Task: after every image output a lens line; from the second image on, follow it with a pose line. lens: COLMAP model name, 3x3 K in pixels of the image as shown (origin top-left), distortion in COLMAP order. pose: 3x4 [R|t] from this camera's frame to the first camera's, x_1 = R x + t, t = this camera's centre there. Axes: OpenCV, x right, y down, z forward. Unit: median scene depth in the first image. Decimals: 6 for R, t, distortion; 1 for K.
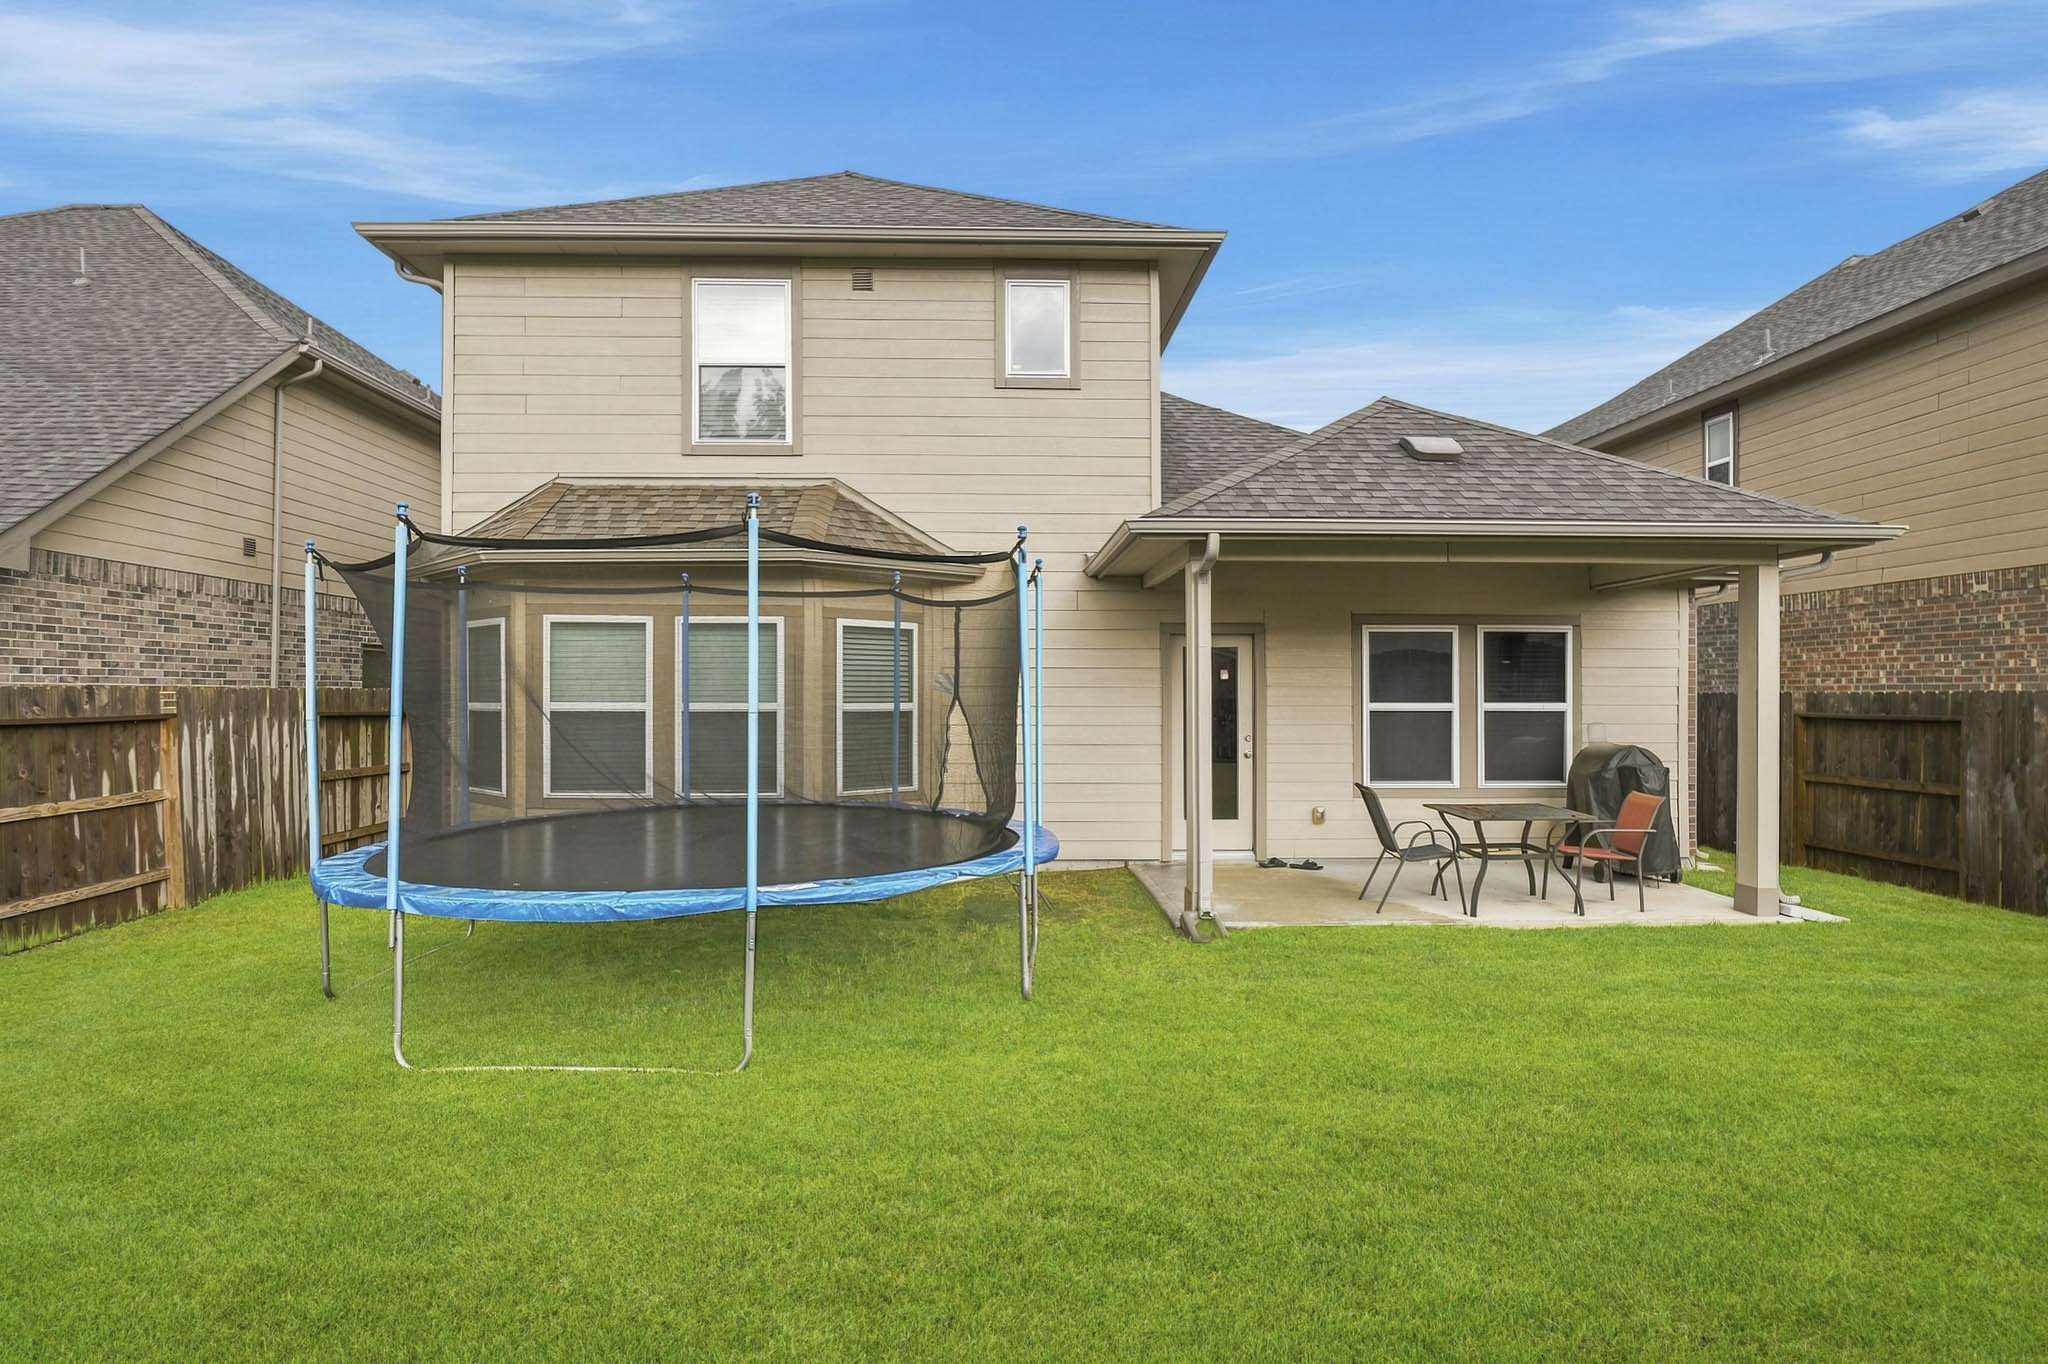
lens RADIAL K [[1139.8, 0, 1026.7], [0, 1139.8, 693.1], [0, 0, 1]] dist [0.001429, -0.000490]
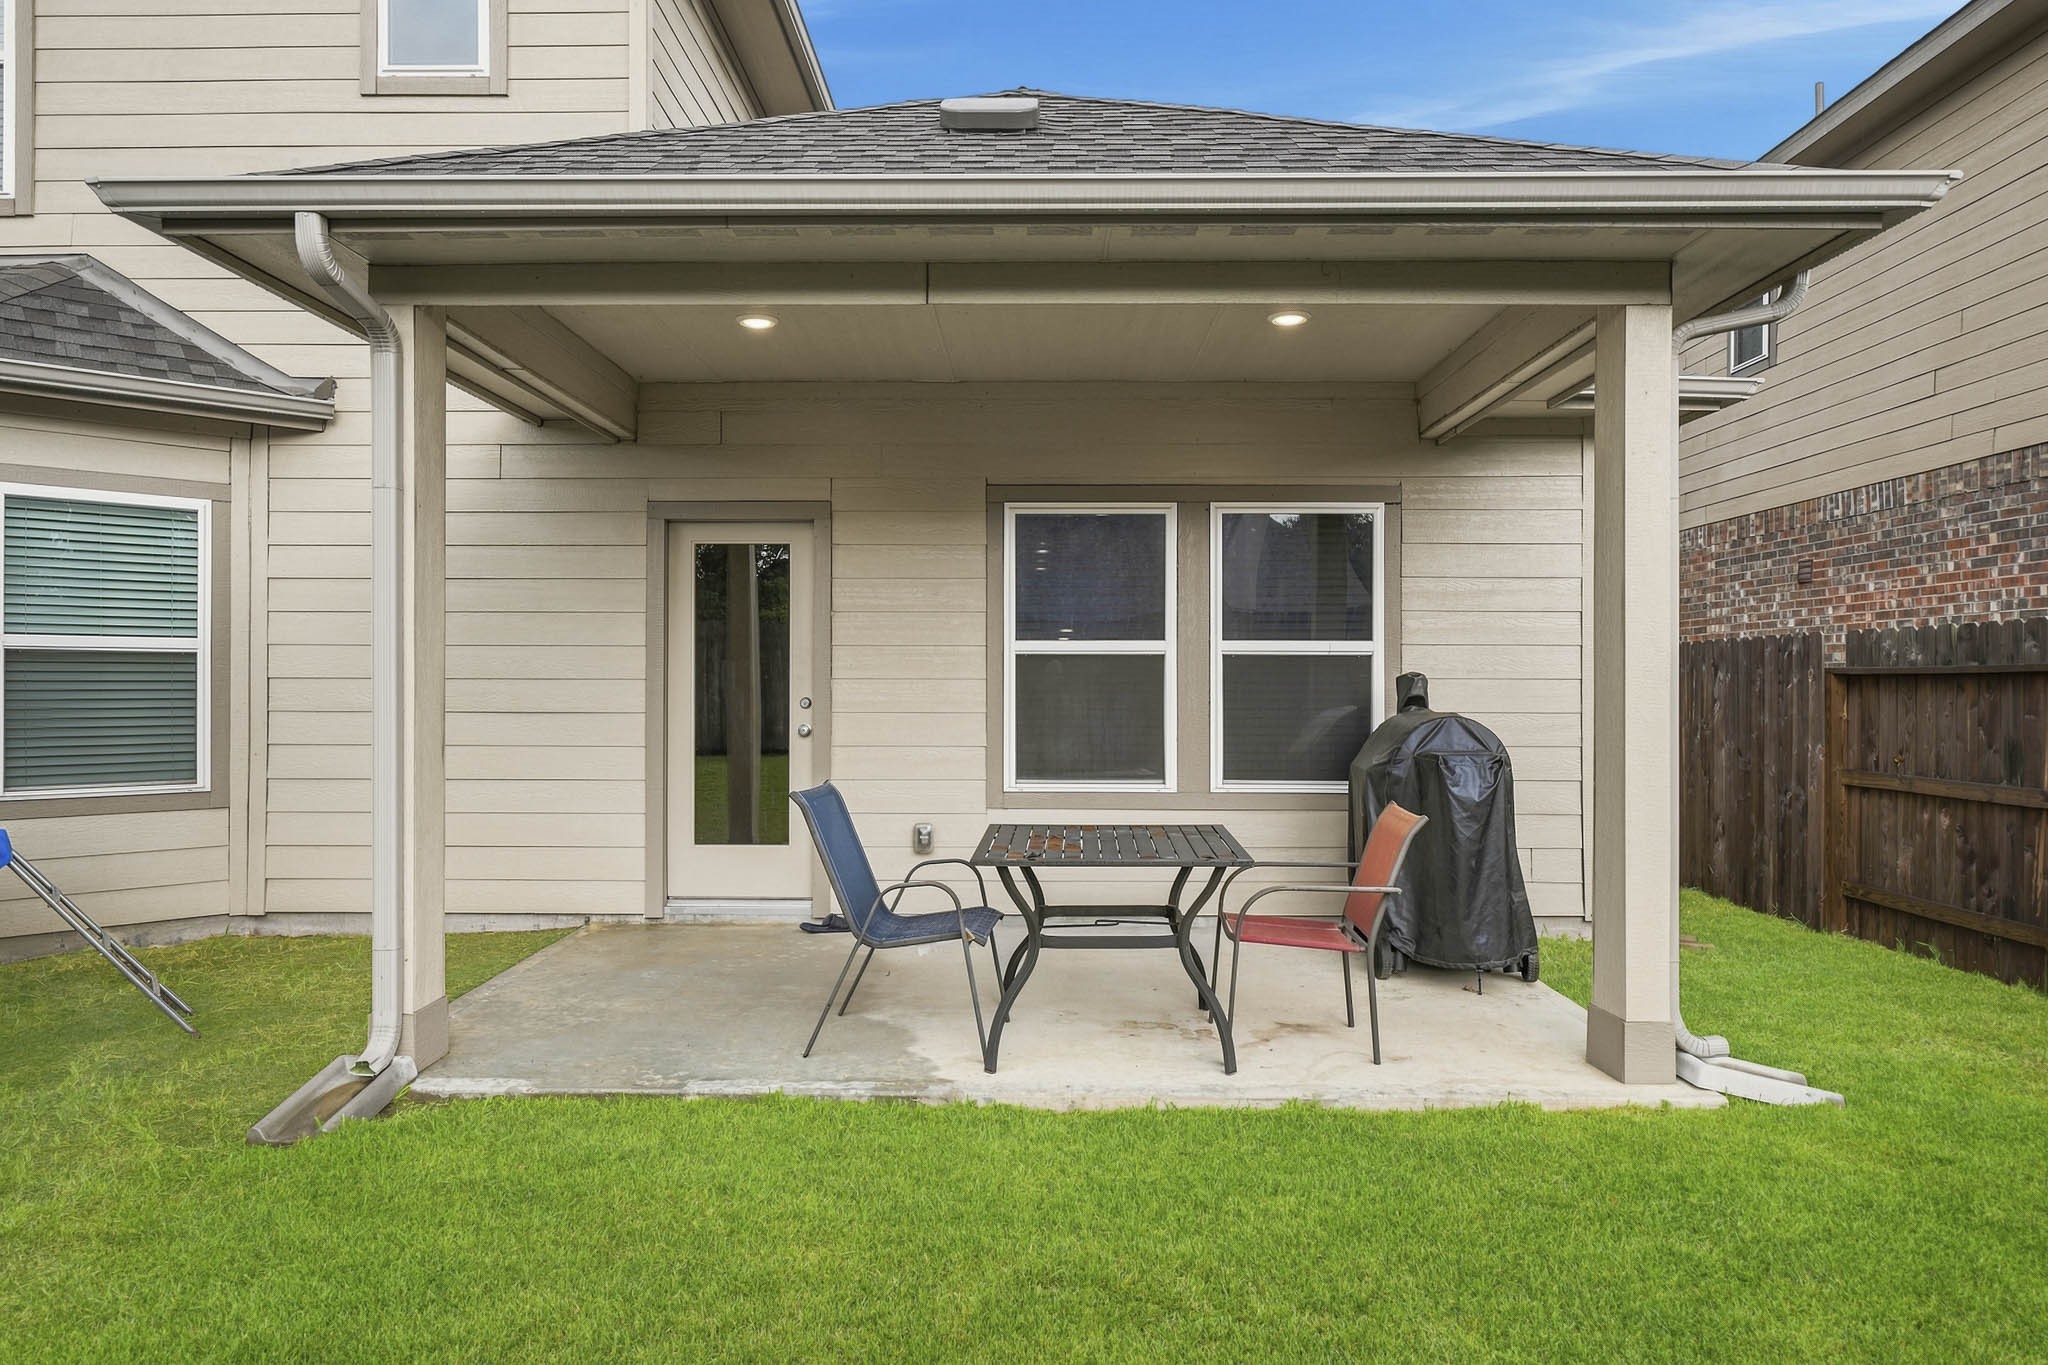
lens RADIAL K [[1229.7, 0, 1019.4], [0, 1229.7, 674.8], [0, 0, 1]] dist [-0.005024, 0.015481]
pose [[0.998047, 0.002035, -0.062432, 0.338864], [-0.002566, 0.999961, -0.008426, 0.030617], [0.062413, 0.008569, 0.998014, 0.391108]]
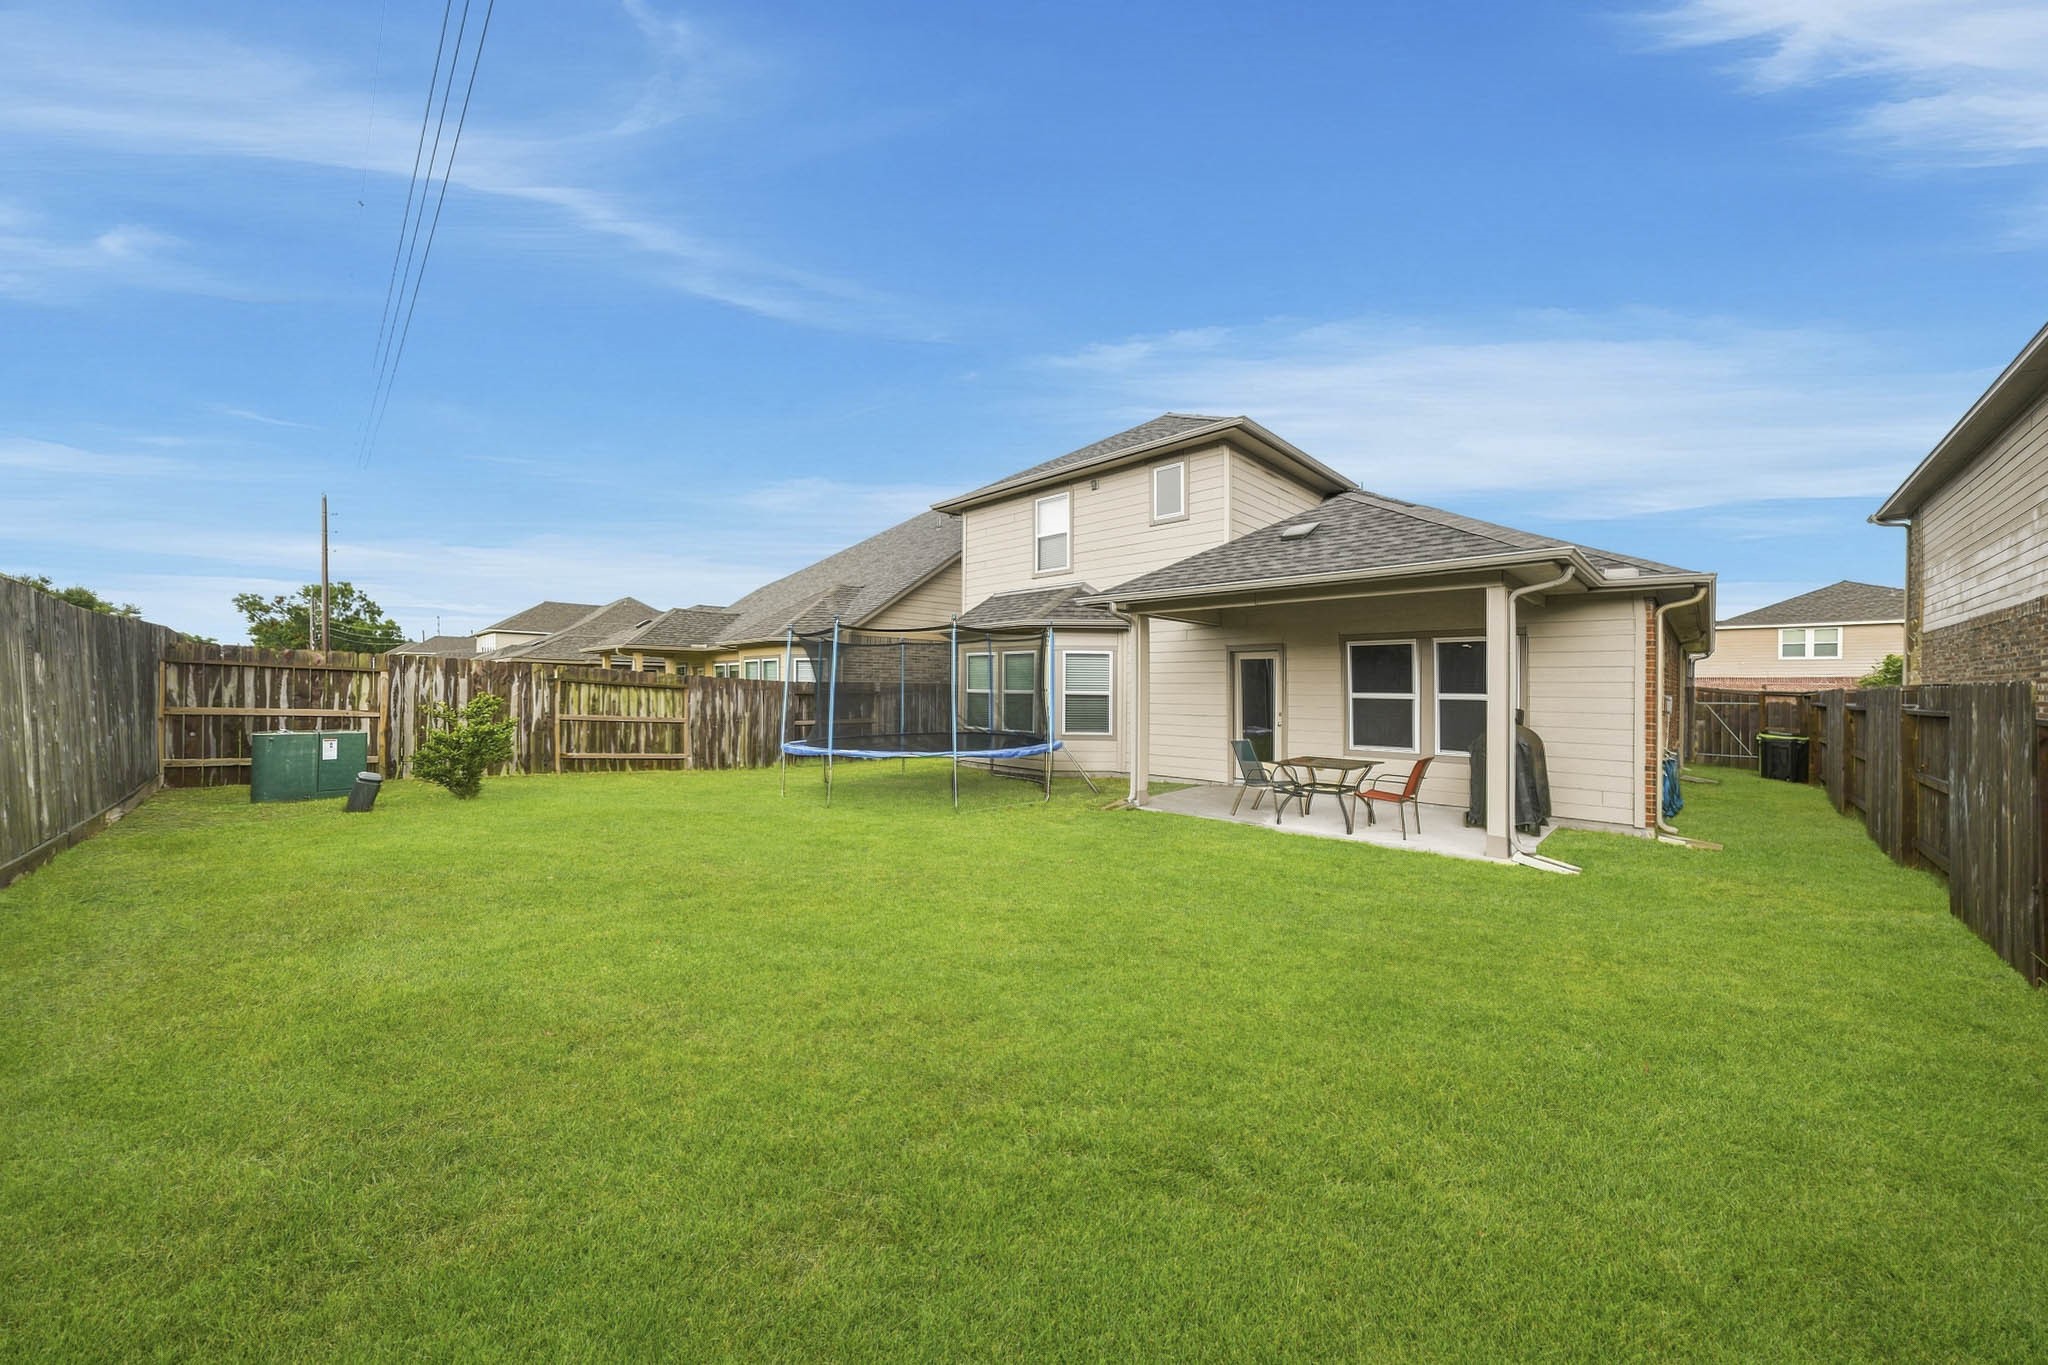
lens RADIAL K [[722.2, 0, 1024.0], [0, 722.2, 682.5], [0, 0, 1]] dist [-0.000309, 0.000063]
pose [[0.677791, -0.001849, -0.735252, 0.706059], [-0.003807, 0.999975, -0.006025, 0.002030], [0.735244, 0.006883, 0.677767, 0.029235]]
